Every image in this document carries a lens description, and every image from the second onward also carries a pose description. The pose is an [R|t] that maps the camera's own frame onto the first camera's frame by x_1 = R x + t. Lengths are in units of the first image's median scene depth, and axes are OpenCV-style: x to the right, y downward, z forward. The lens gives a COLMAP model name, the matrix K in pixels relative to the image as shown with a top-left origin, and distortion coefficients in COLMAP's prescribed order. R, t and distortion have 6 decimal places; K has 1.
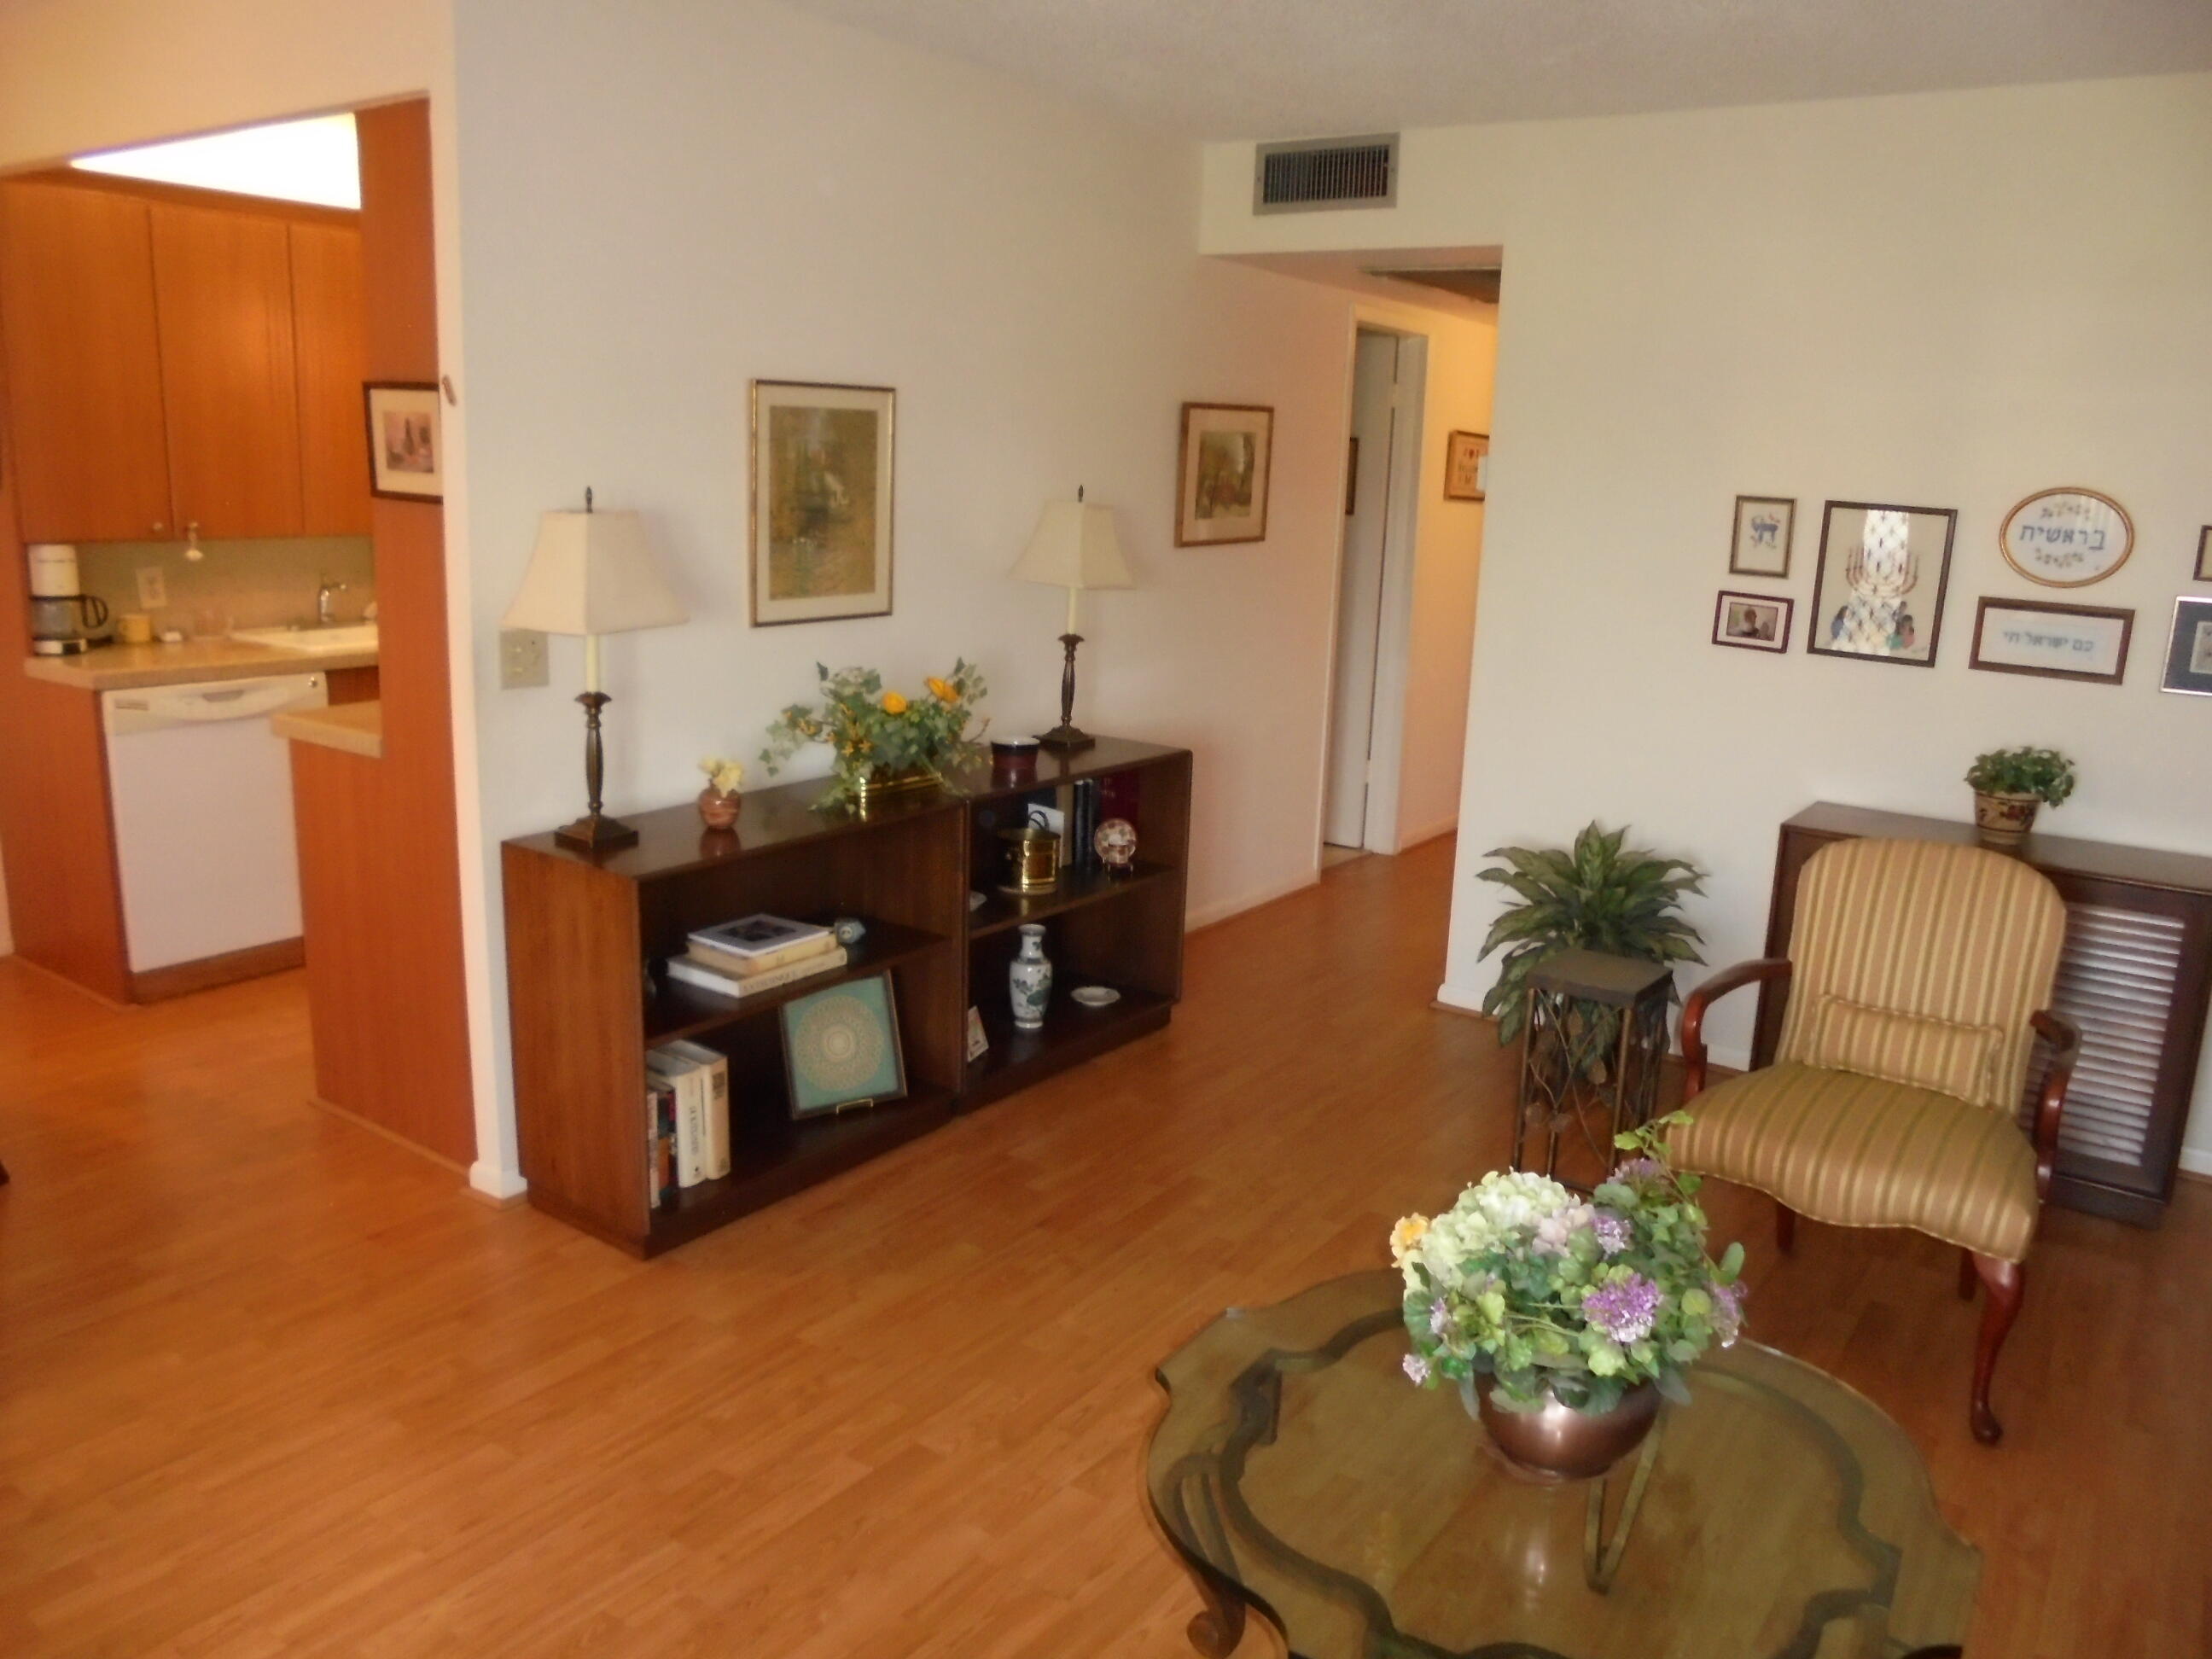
lens RADIAL K [[1658.7, 0, 1112.2], [0, 1658.7, 852.7], [0, 0, 1]] dist [-0.140890, 0.124574]
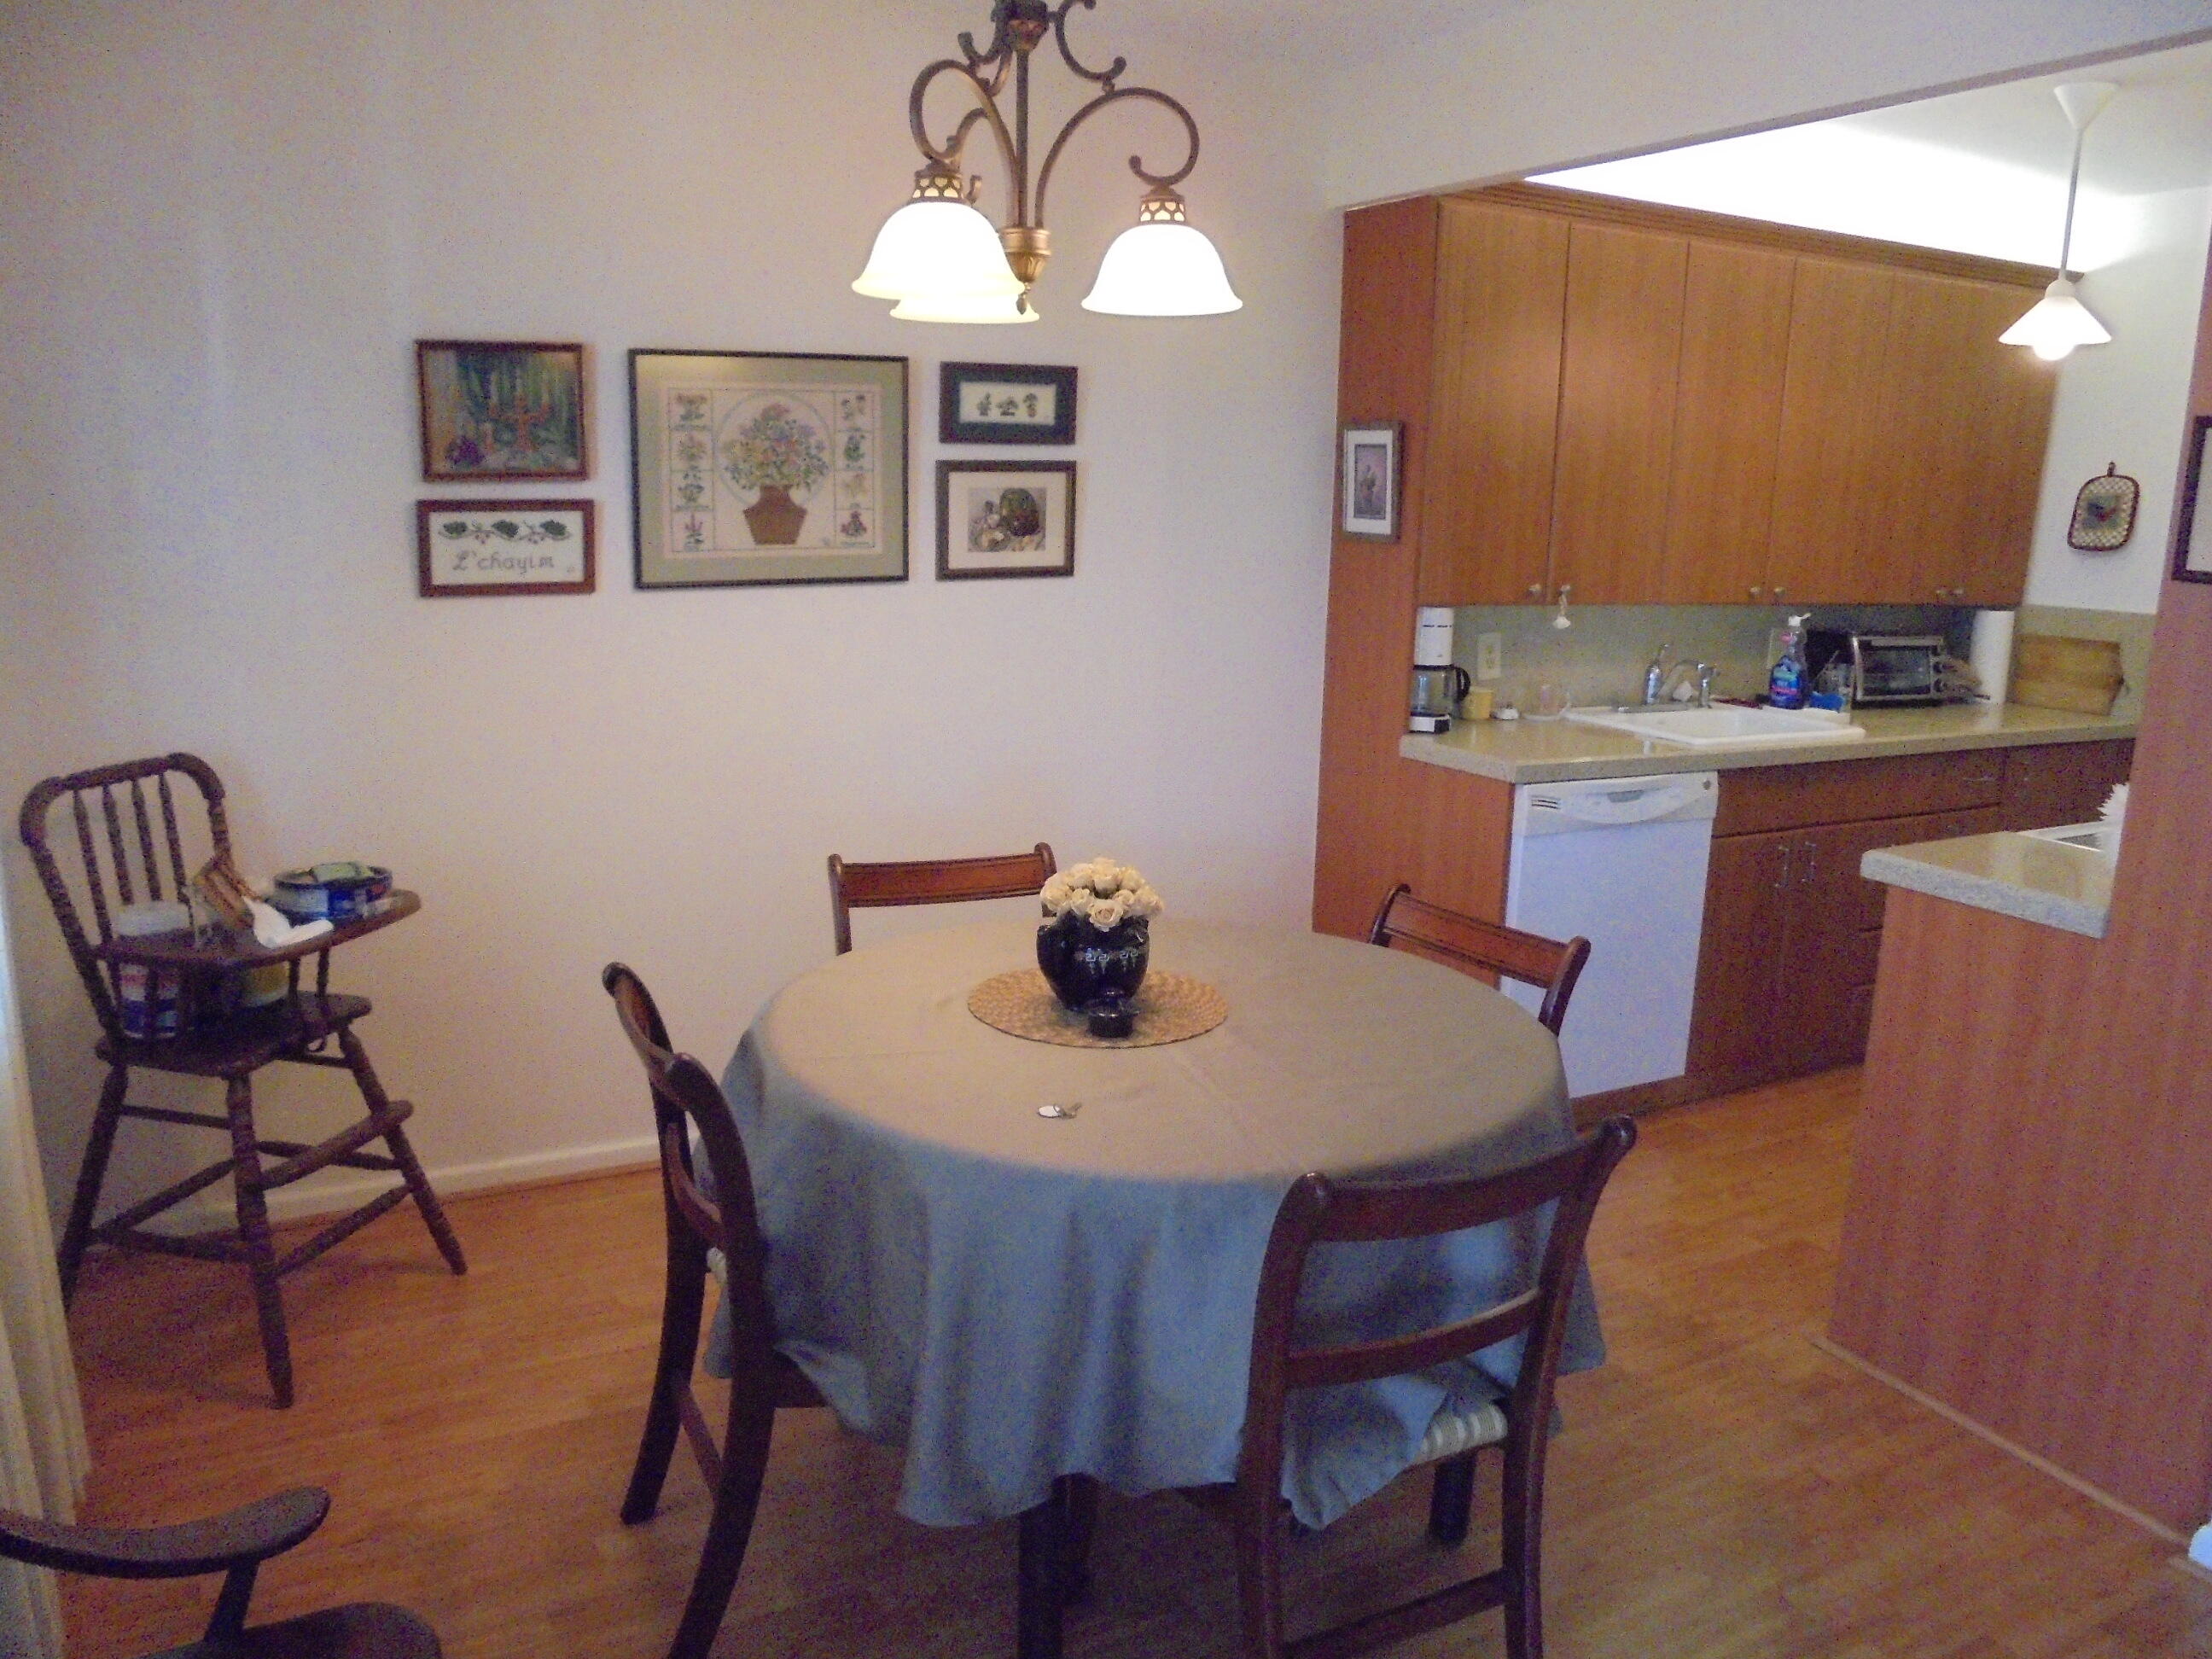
lens RADIAL K [[1658.7, 0, 1112.2], [0, 1658.7, 852.7], [0, 0, 1]] dist [-0.140890, 0.124574]
pose [[0.886854, 0.084966, -0.454171, -0.386515], [-0.097962, 0.995177, -0.005113, -0.036226], [0.451546, 0.049025, 0.890900, 0.120108]]
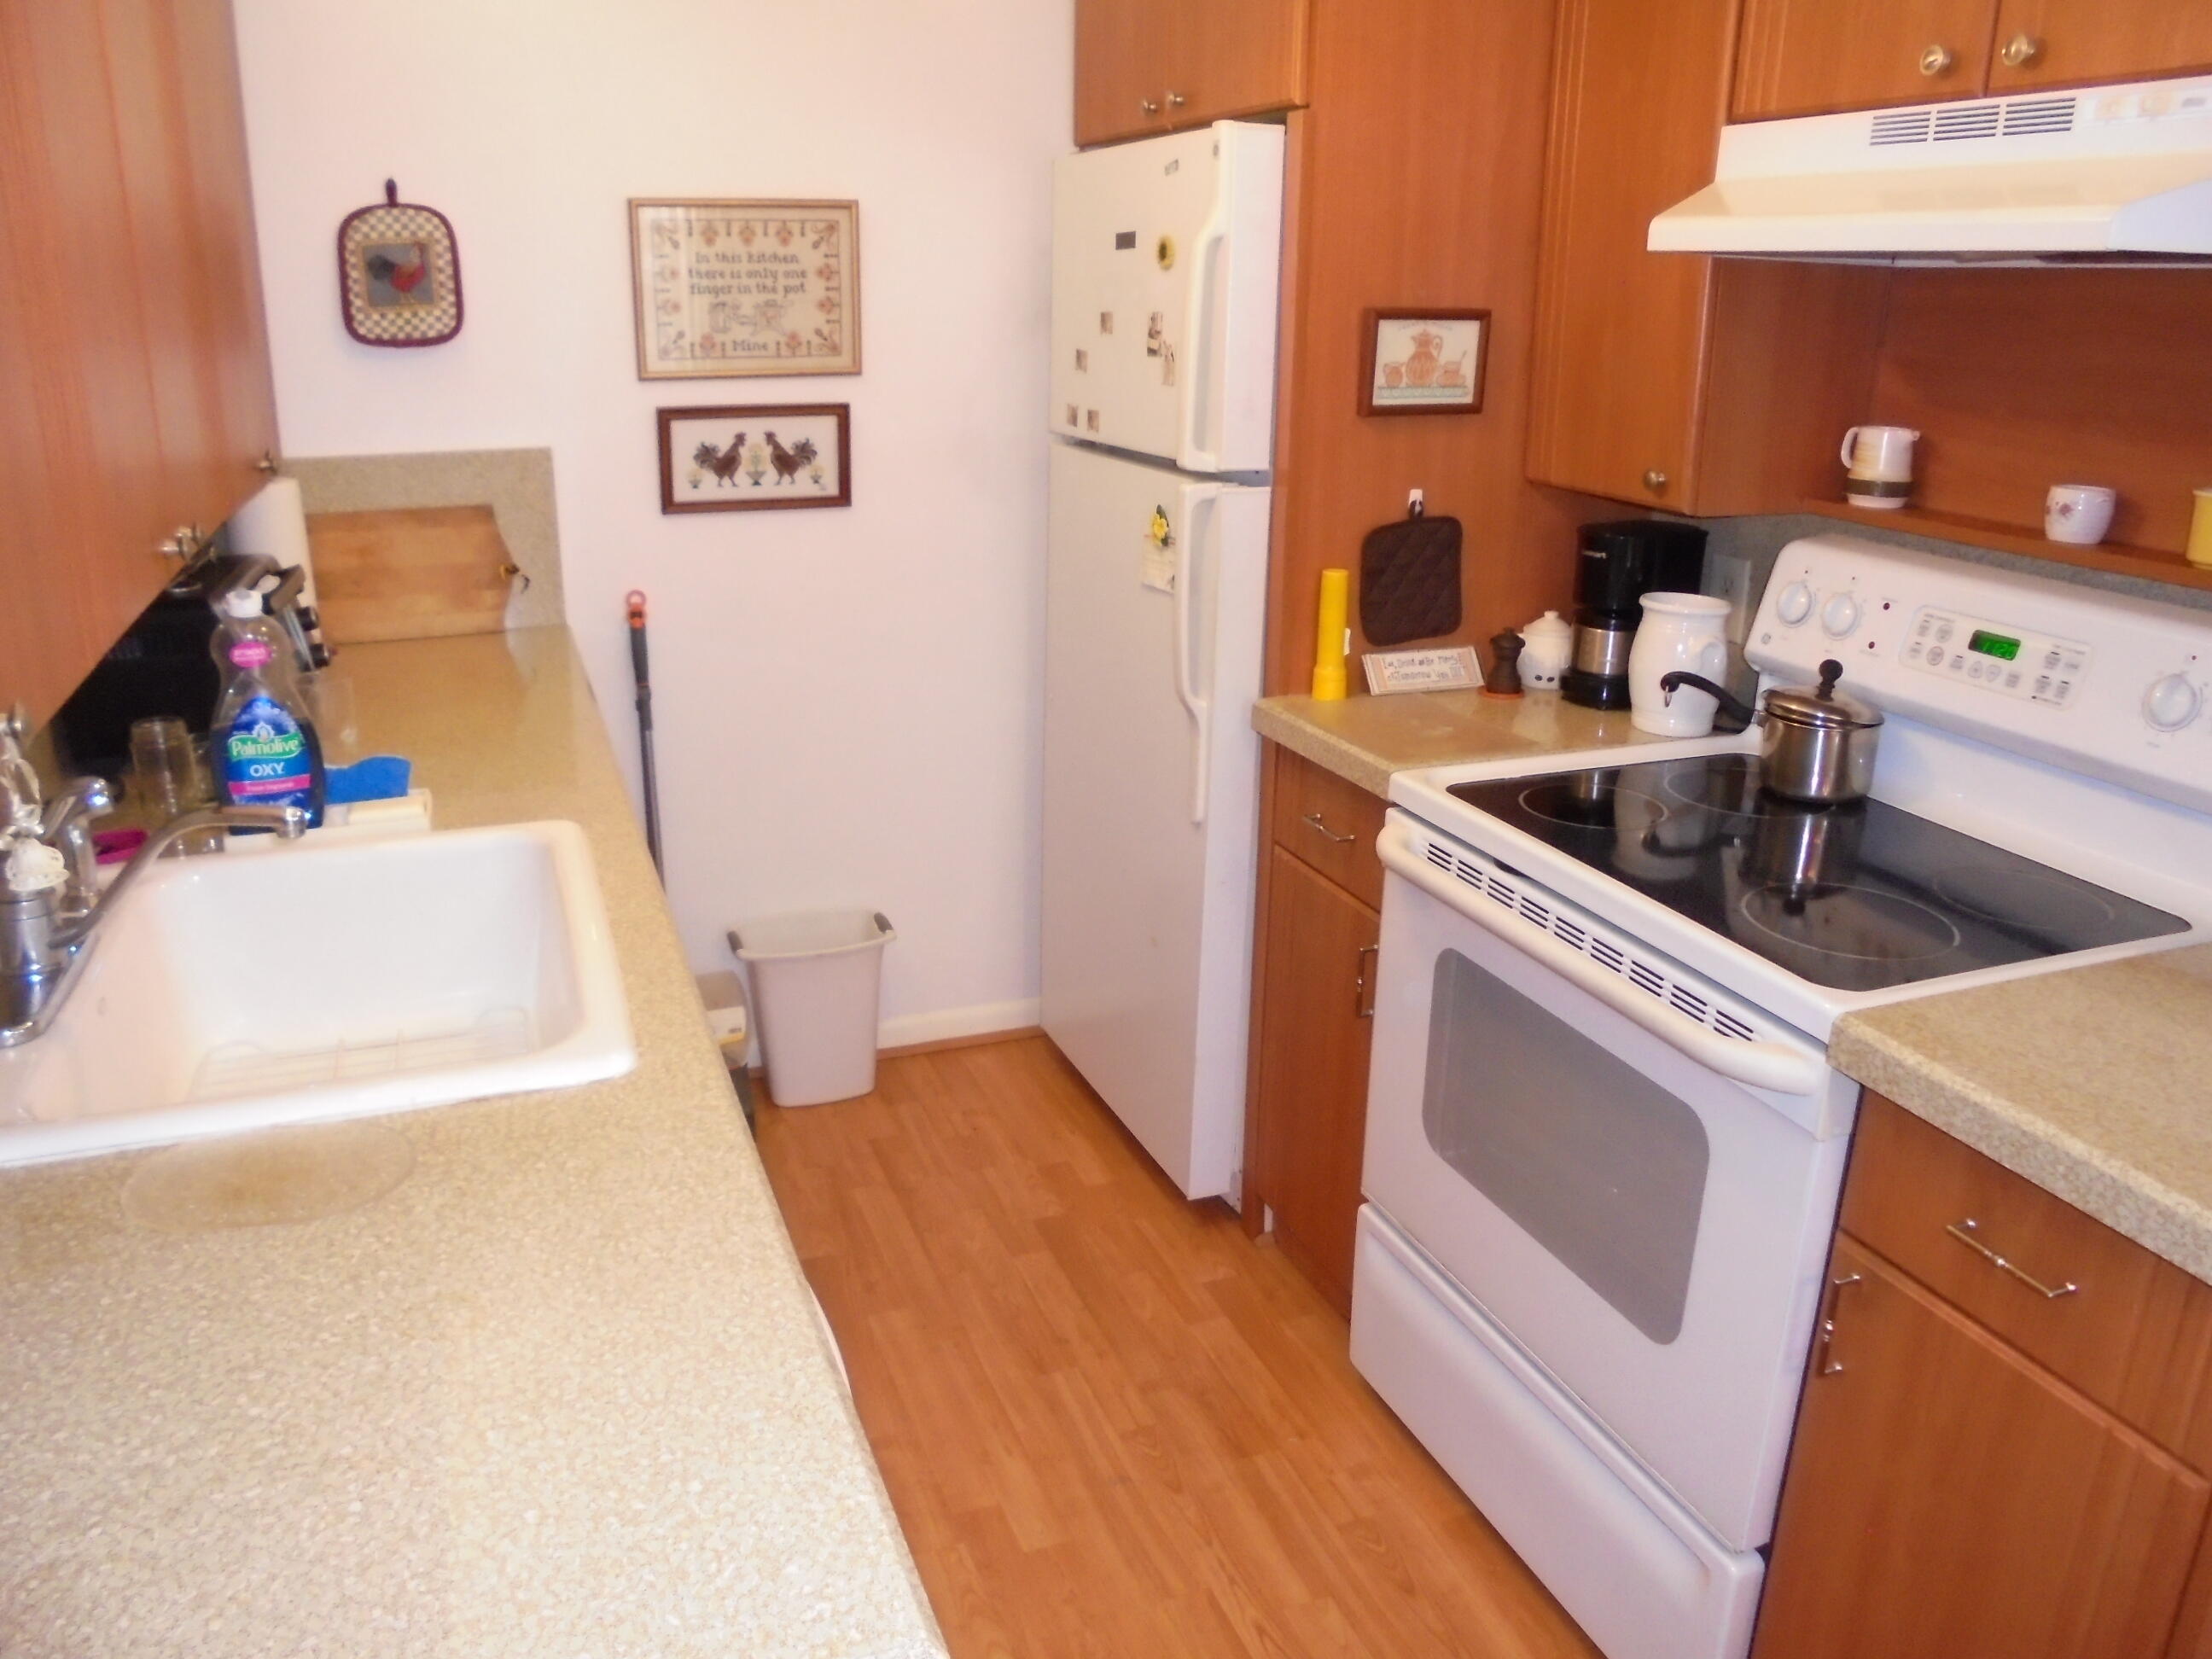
lens RADIAL K [[1658.7, 0, 1112.2], [0, 1658.7, 852.7], [0, 0, 1]] dist [-0.140890, 0.124574]
pose [[0.561541, -0.303009, 0.769972, -0.663696], [0.200003, 0.952650, 0.229036, -0.210102], [-0.802914, 0.025384, 0.595555, 0.791734]]
